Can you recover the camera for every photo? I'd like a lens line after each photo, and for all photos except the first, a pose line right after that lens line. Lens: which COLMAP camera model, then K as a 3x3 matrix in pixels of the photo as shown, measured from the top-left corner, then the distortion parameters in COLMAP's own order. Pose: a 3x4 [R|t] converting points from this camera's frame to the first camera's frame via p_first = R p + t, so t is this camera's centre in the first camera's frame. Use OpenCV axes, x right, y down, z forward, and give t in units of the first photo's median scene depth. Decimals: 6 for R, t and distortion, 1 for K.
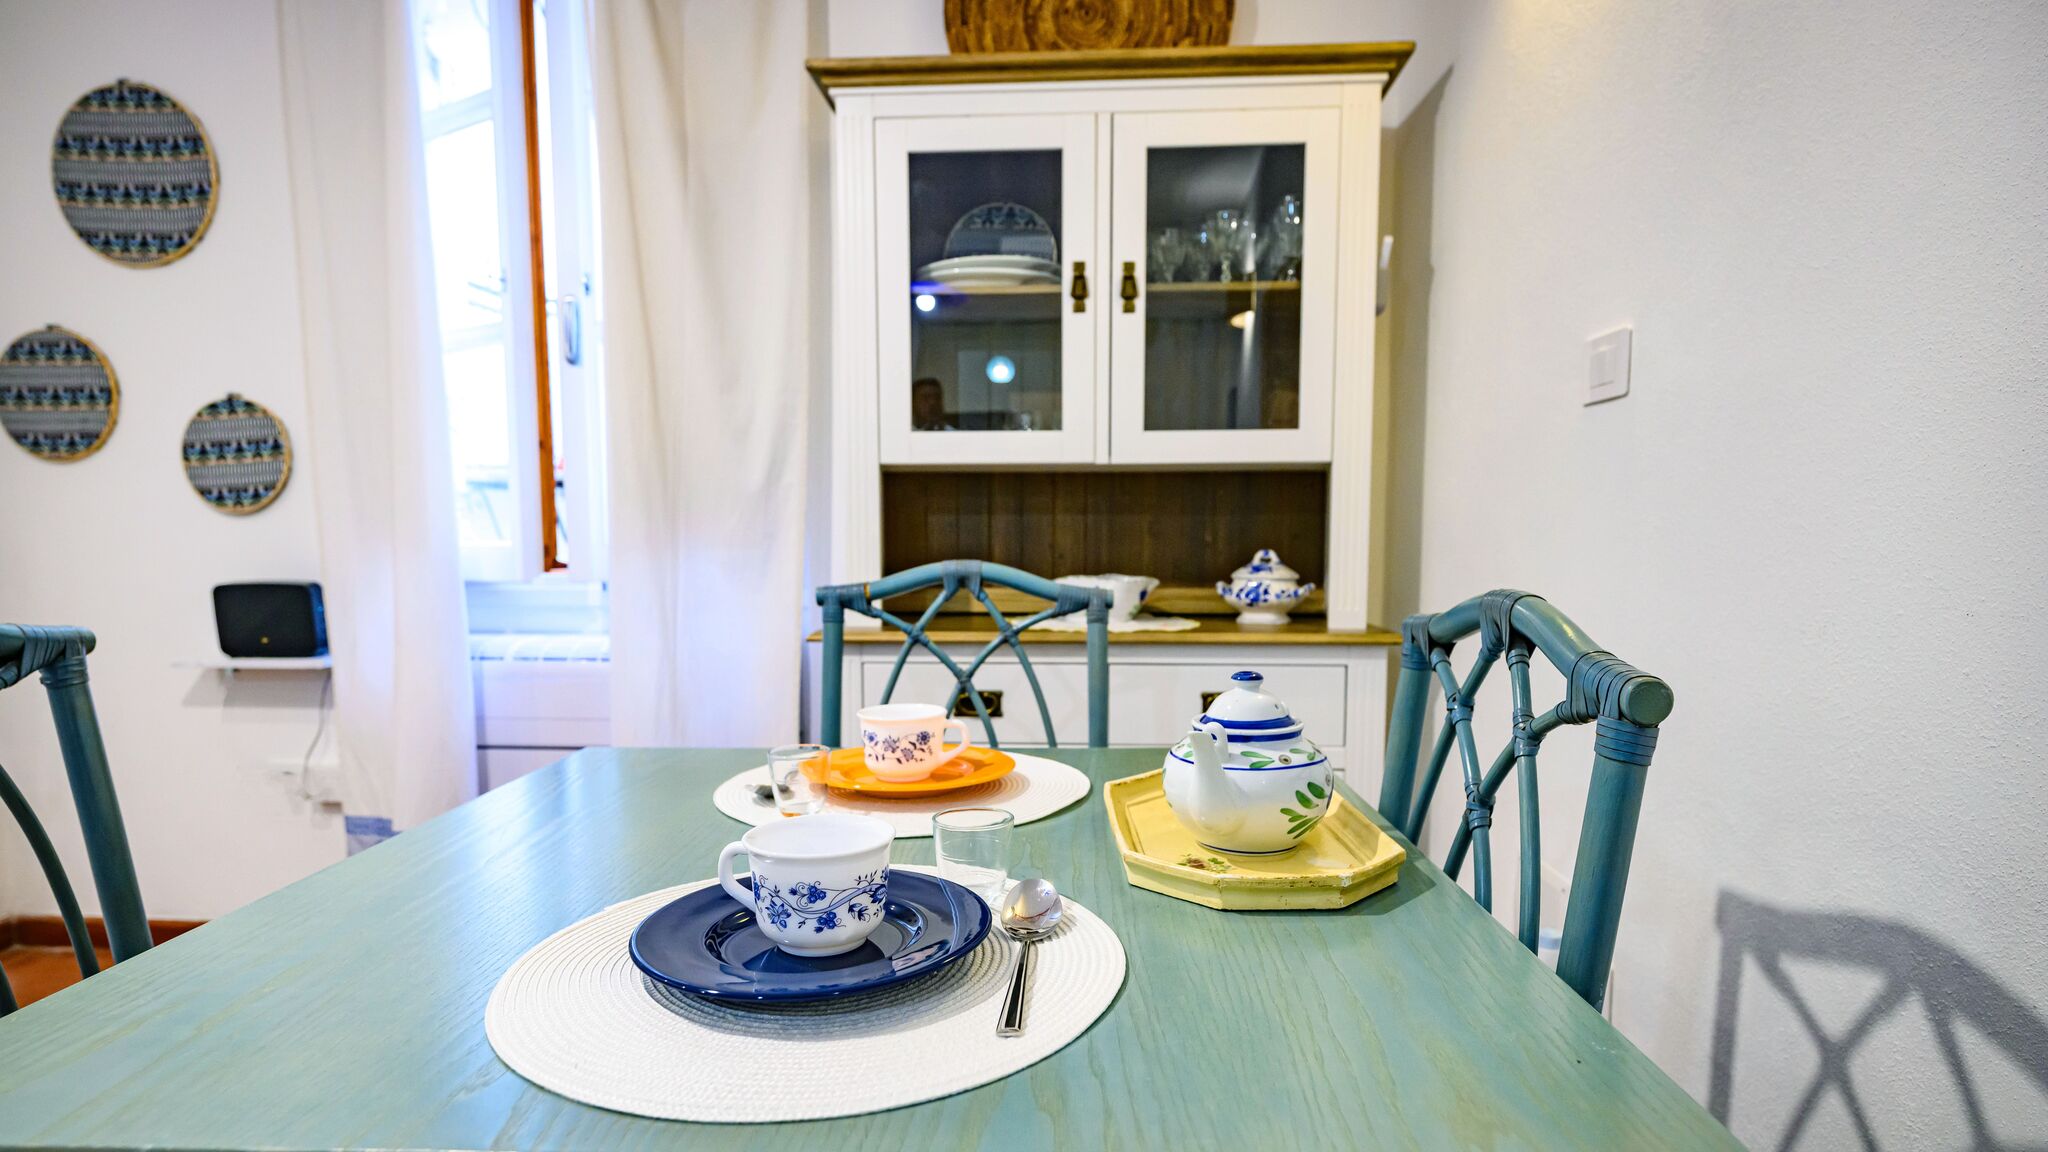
lens RADIAL K [[1110.8, 0, 1018.2], [0, 1110.8, 628.1], [0, 0, 1]] dist [-0.001961, -0.000095]
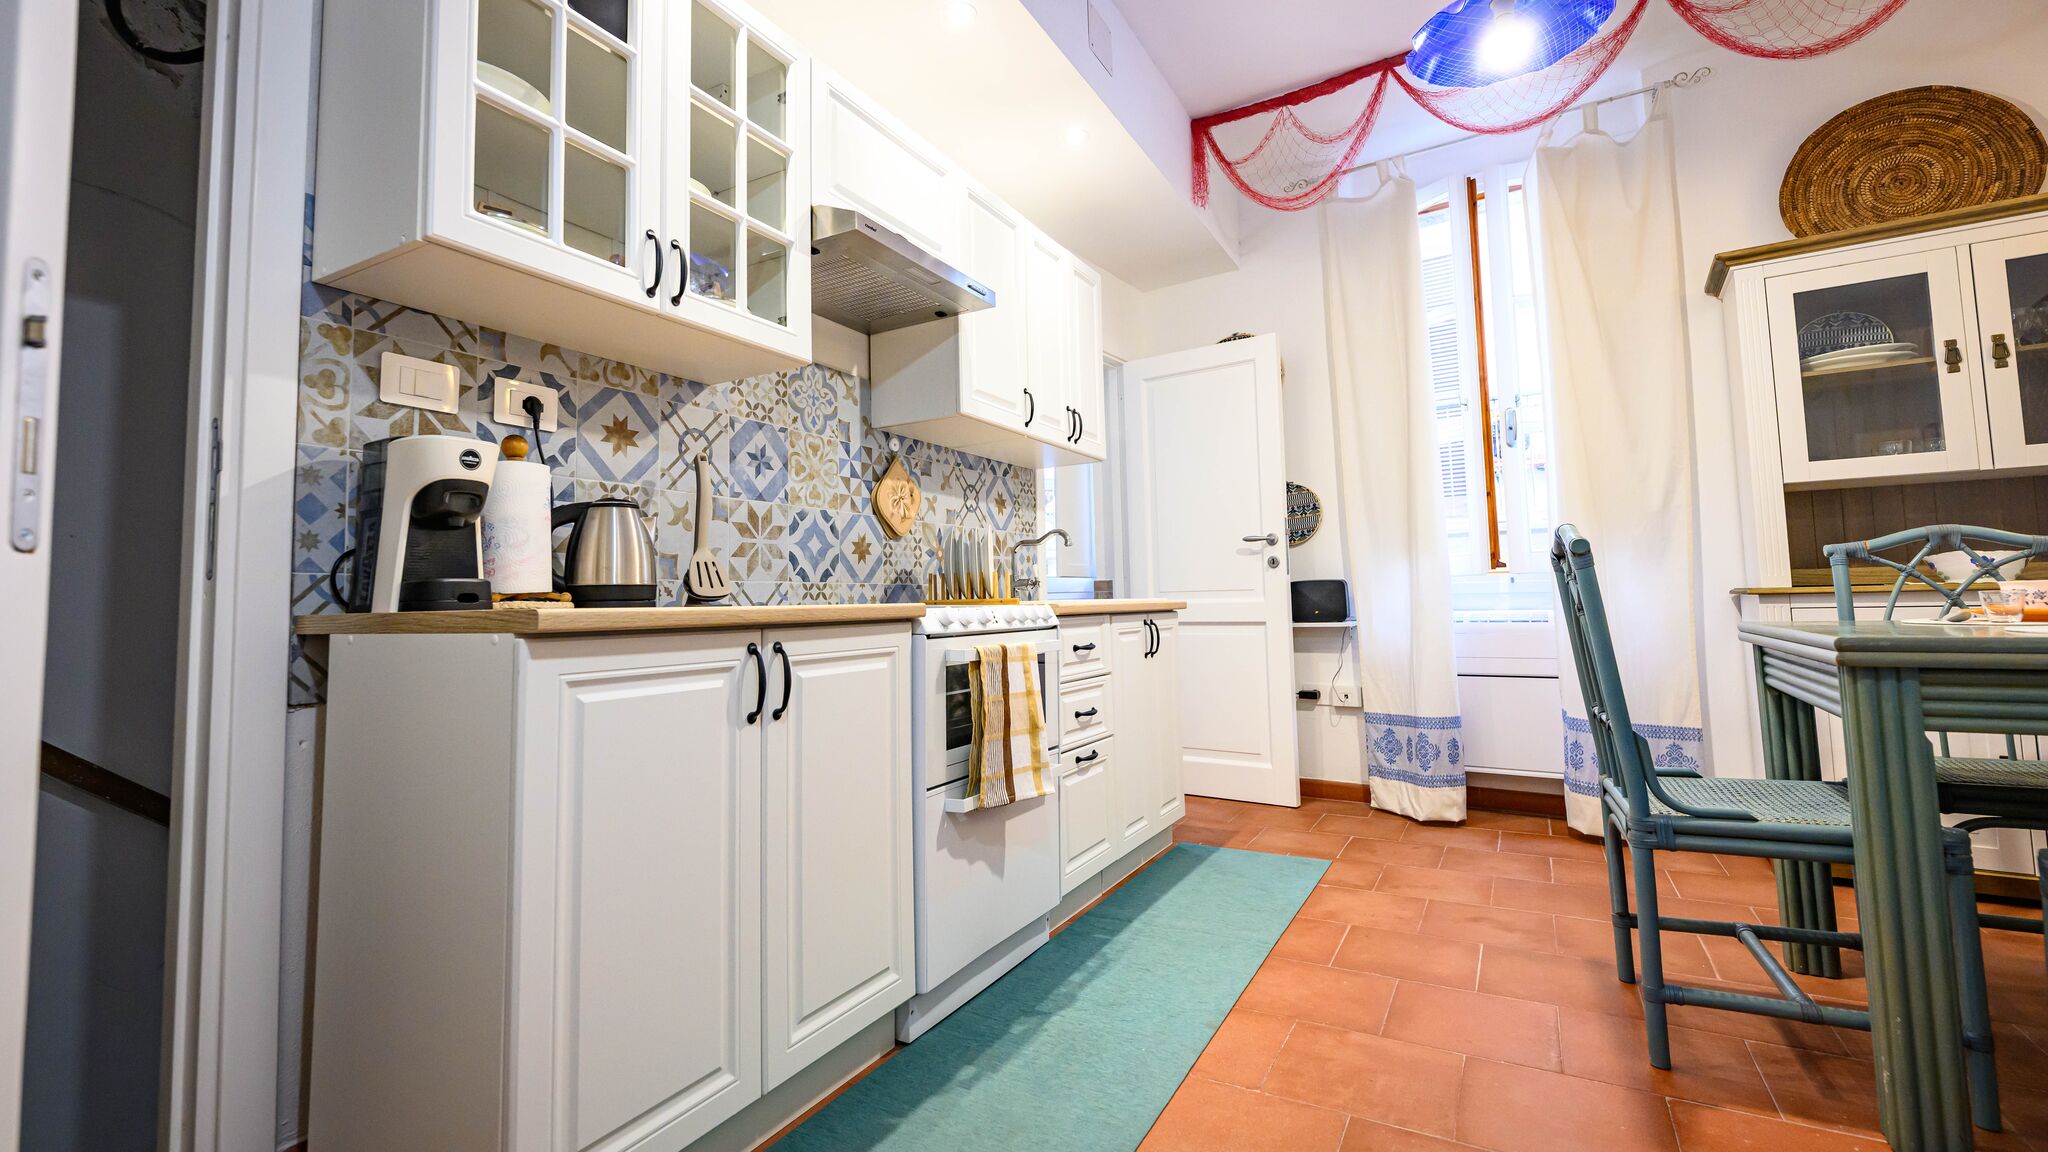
lens RADIAL K [[896.9, 0, 1011.9], [0, 896.9, 527.2], [0, 0, 1]] dist [0.007967, 0.000179]
pose [[0.873303, -0.060974, -0.483346, -0.473068], [-0.021622, 0.986308, -0.163490, 0.149368], [0.486697, 0.153227, 0.860028, -0.637615]]
